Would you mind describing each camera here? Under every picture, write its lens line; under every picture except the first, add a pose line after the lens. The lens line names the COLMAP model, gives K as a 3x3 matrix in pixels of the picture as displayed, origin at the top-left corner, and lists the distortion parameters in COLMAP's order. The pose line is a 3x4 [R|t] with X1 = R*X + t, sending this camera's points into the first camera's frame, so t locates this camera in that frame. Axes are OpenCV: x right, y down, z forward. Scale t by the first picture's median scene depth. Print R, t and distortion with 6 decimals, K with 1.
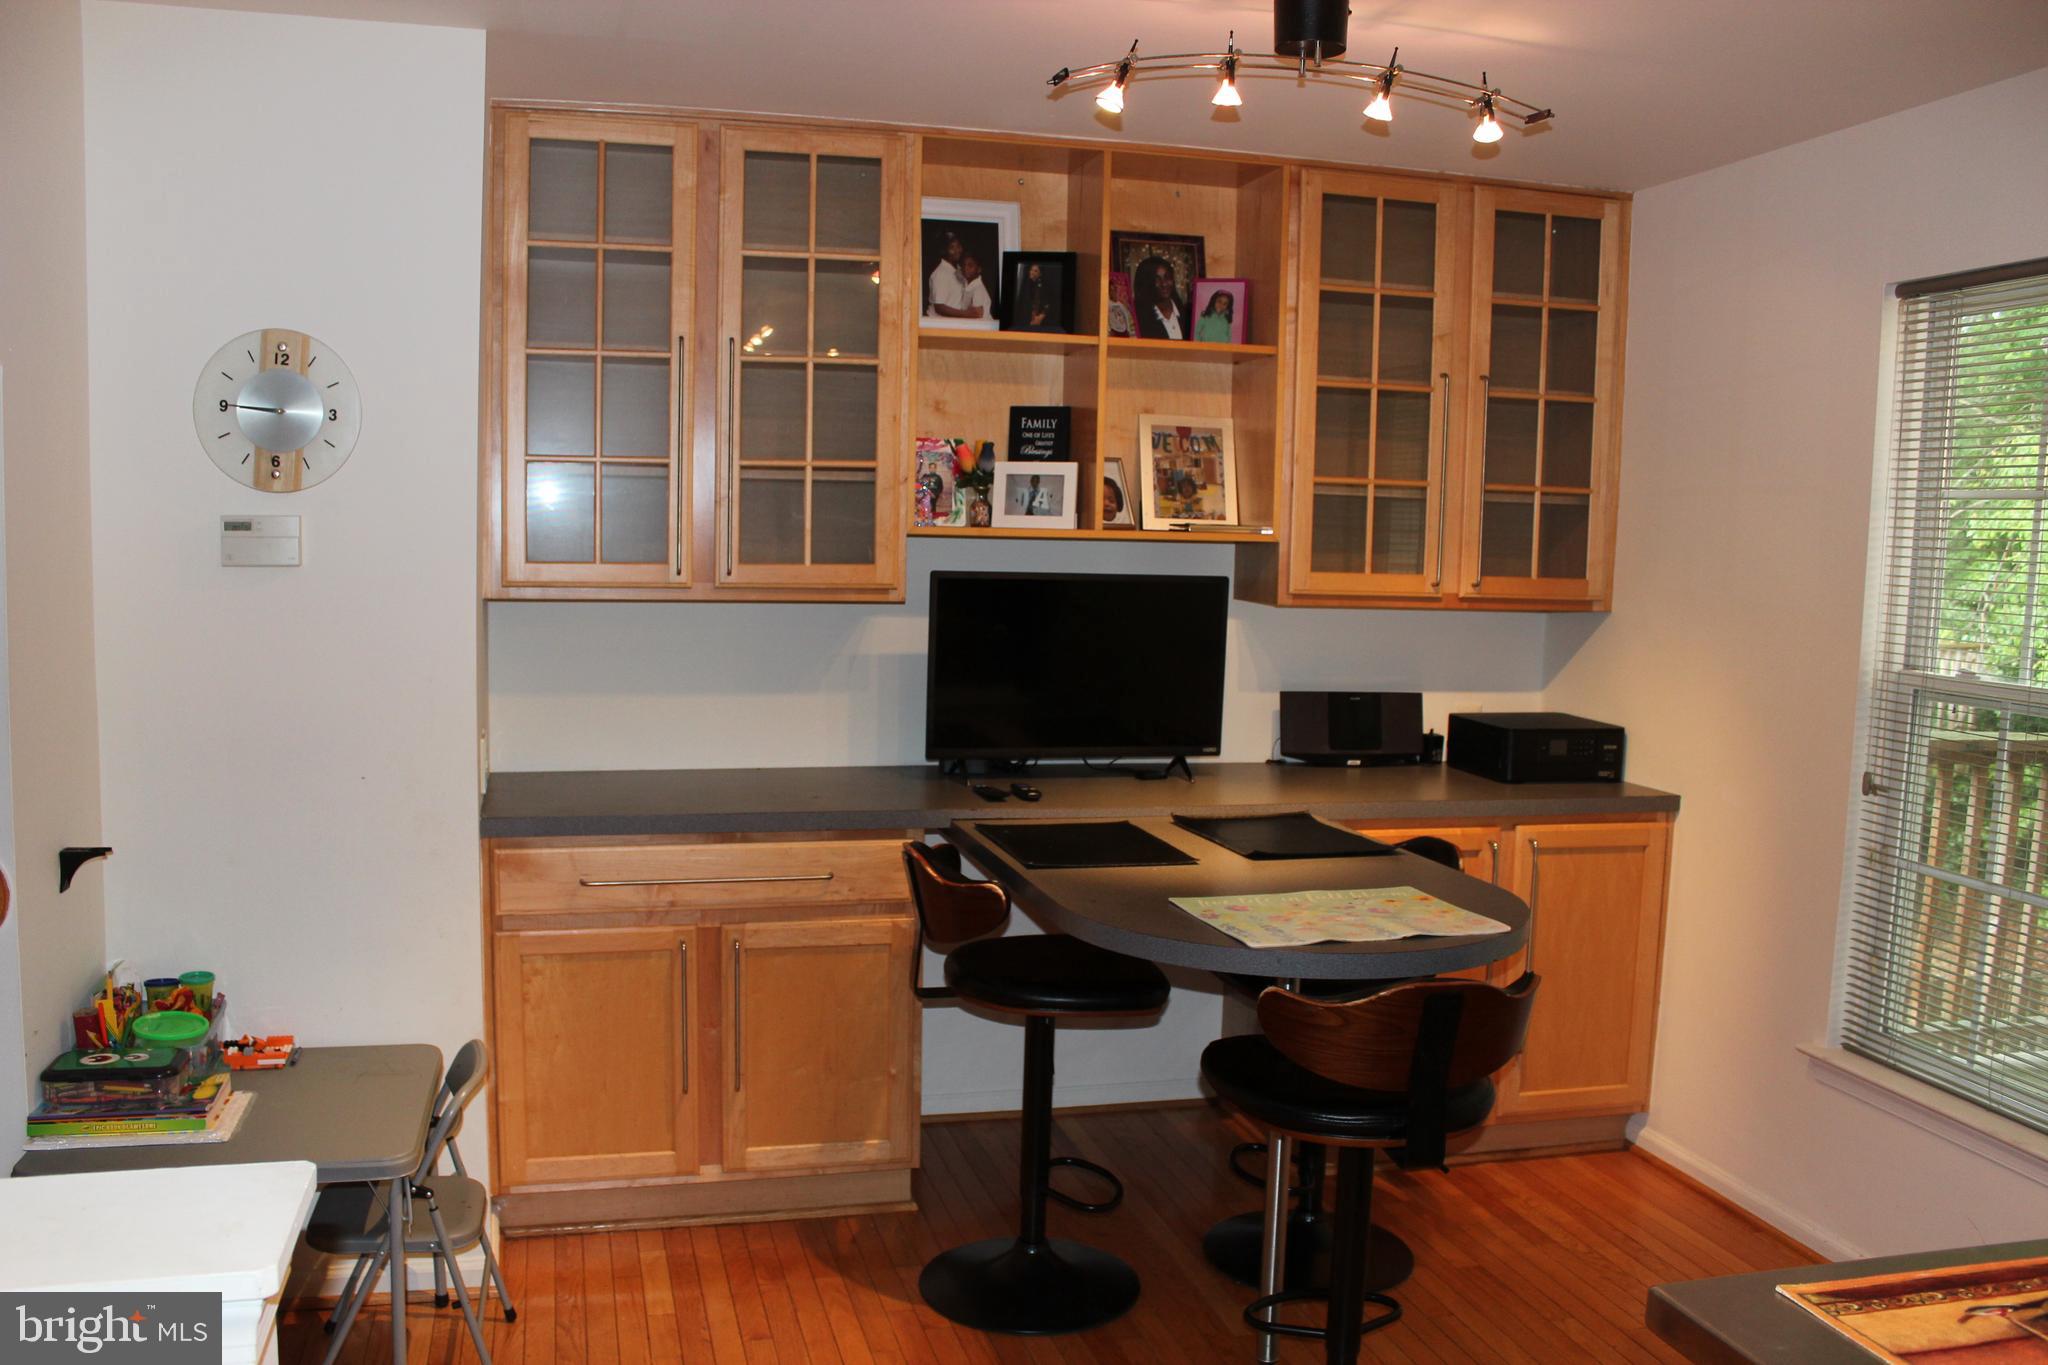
lens RADIAL K [[1718.5, 0, 1017.3], [0, 1718.5, 690.8], [0, 0, 1]] dist [-0.155518, 0.141779]
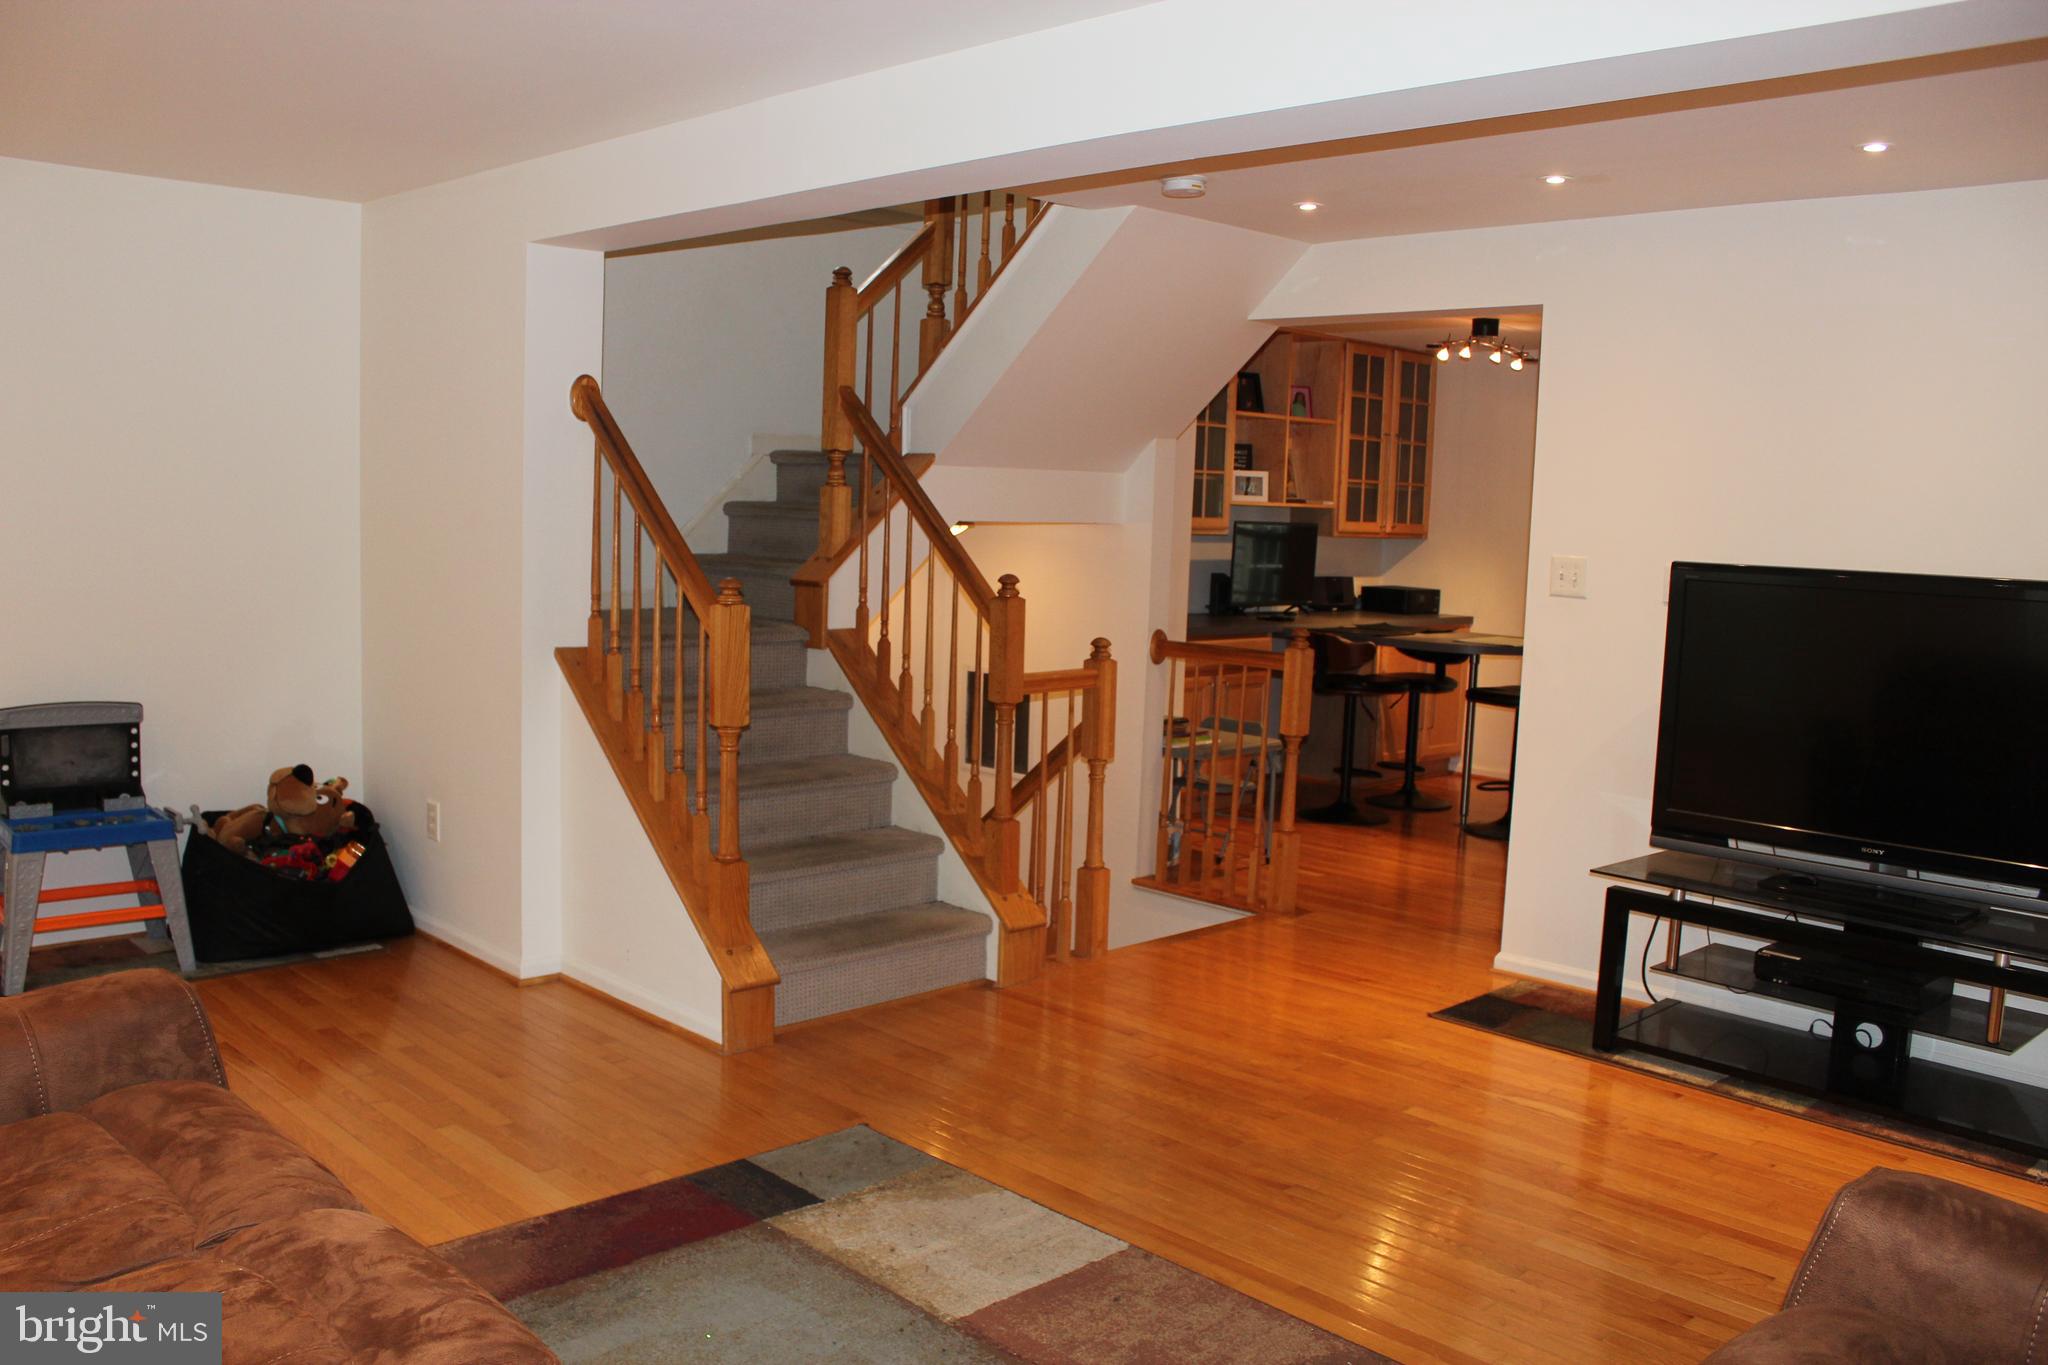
lens RADIAL K [[1718.5, 0, 1009.2], [0, 1718.5, 696.4], [0, 0, 1]] dist [-0.155518, 0.141779]
pose [[0.869852, -0.051619, 0.490605, -1.316573], [0.034709, 0.998450, 0.043513, 0.046746], [-0.492090, -0.020821, 0.870295, -0.735739]]
